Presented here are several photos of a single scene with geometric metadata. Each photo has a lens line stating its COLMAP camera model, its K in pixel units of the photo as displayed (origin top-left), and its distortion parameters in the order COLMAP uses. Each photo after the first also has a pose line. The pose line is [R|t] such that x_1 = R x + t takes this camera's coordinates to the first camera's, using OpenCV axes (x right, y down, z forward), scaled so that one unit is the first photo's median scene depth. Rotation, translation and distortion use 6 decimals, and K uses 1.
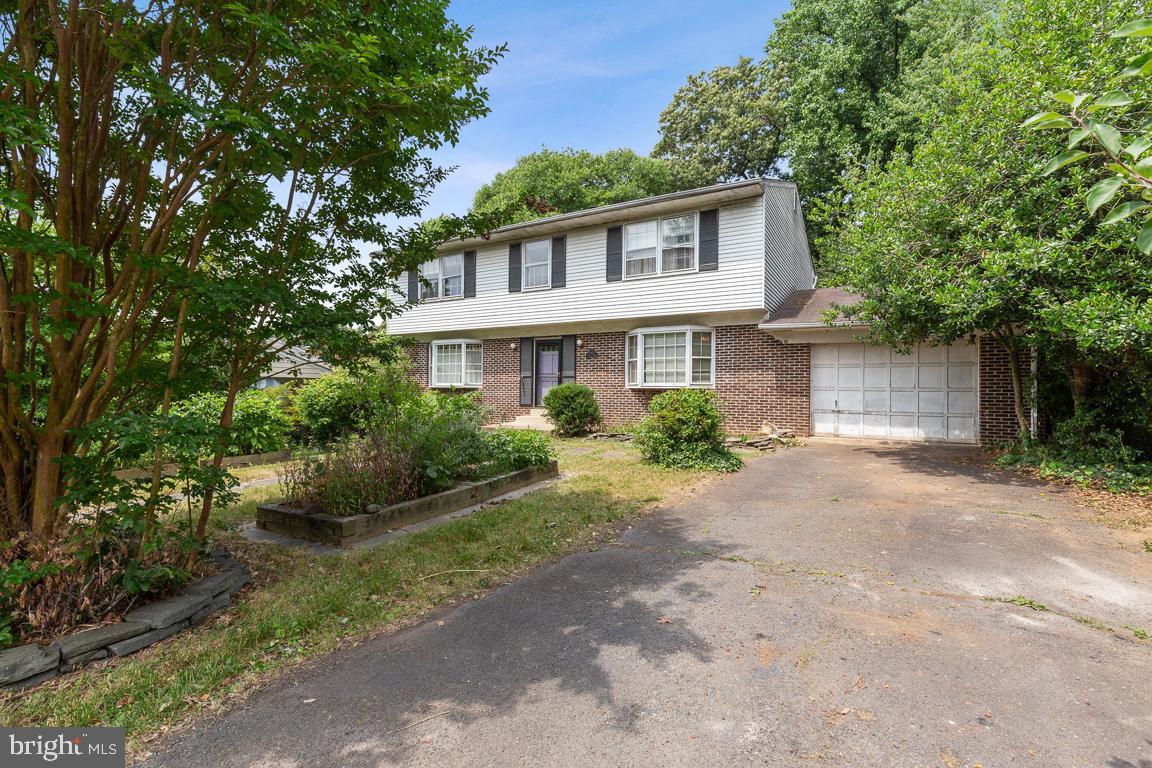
lens RADIAL K [[534.6, 0, 583.7], [0, 534.6, 387.6], [0, 0, 1]] dist [0.015955, -0.003102]
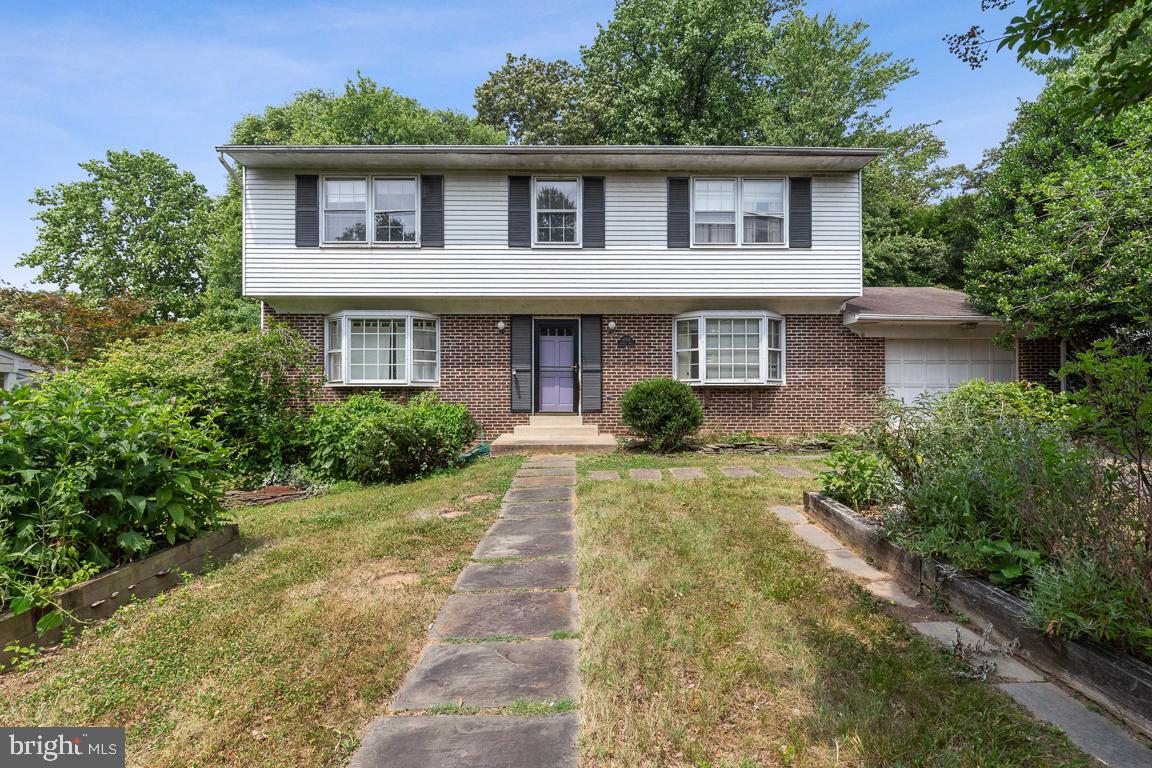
lens RADIAL K [[534.6, 0, 580.0], [0, 534.6, 385.6], [0, 0, 1]] dist [0.015955, -0.003102]
pose [[0.849769, 0.004650, 0.527136, -0.470297], [0.006234, 0.999803, -0.018869, 0.014529], [-0.527119, 0.019320, 0.849572, 0.417970]]
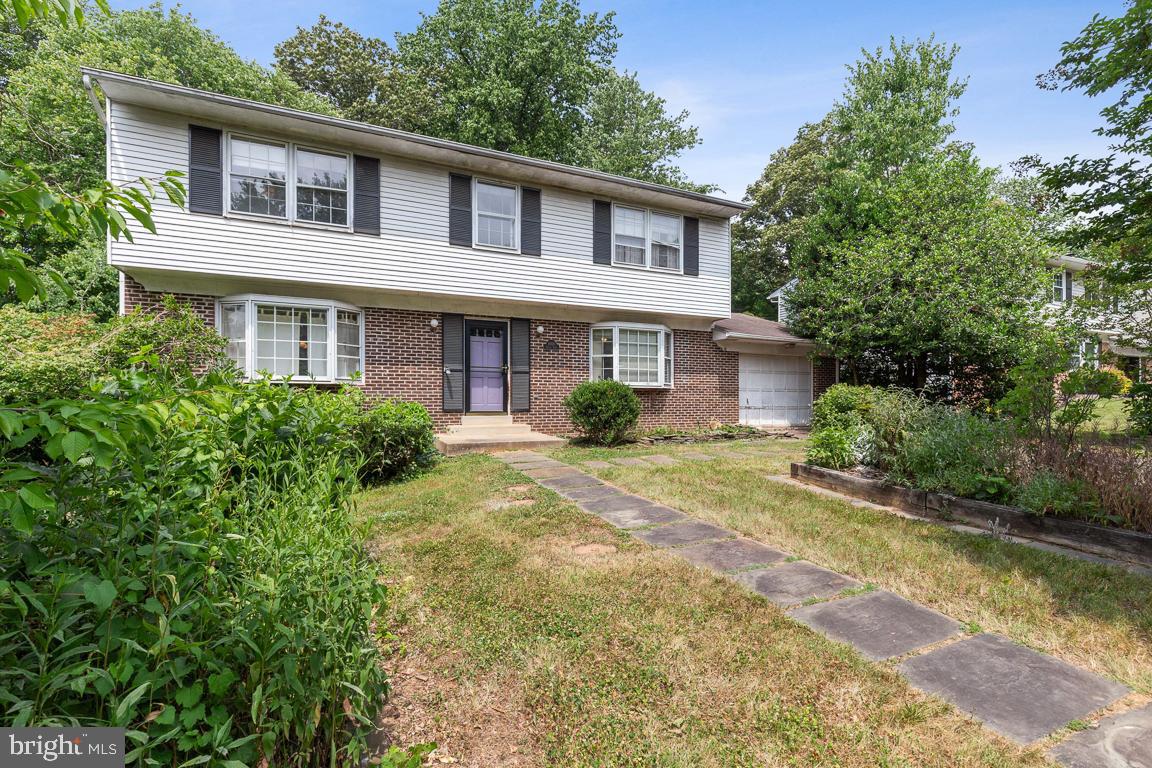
lens RADIAL K [[534.6, 0, 596.9], [0, 534.6, 399.2], [0, 0, 1]] dist [0.015955, -0.003102]
pose [[0.549087, -0.003176, 0.835759, -0.672926], [0.000859, 0.999994, 0.003236, 0.017674], [-0.835765, -0.001059, 0.549087, 0.526442]]
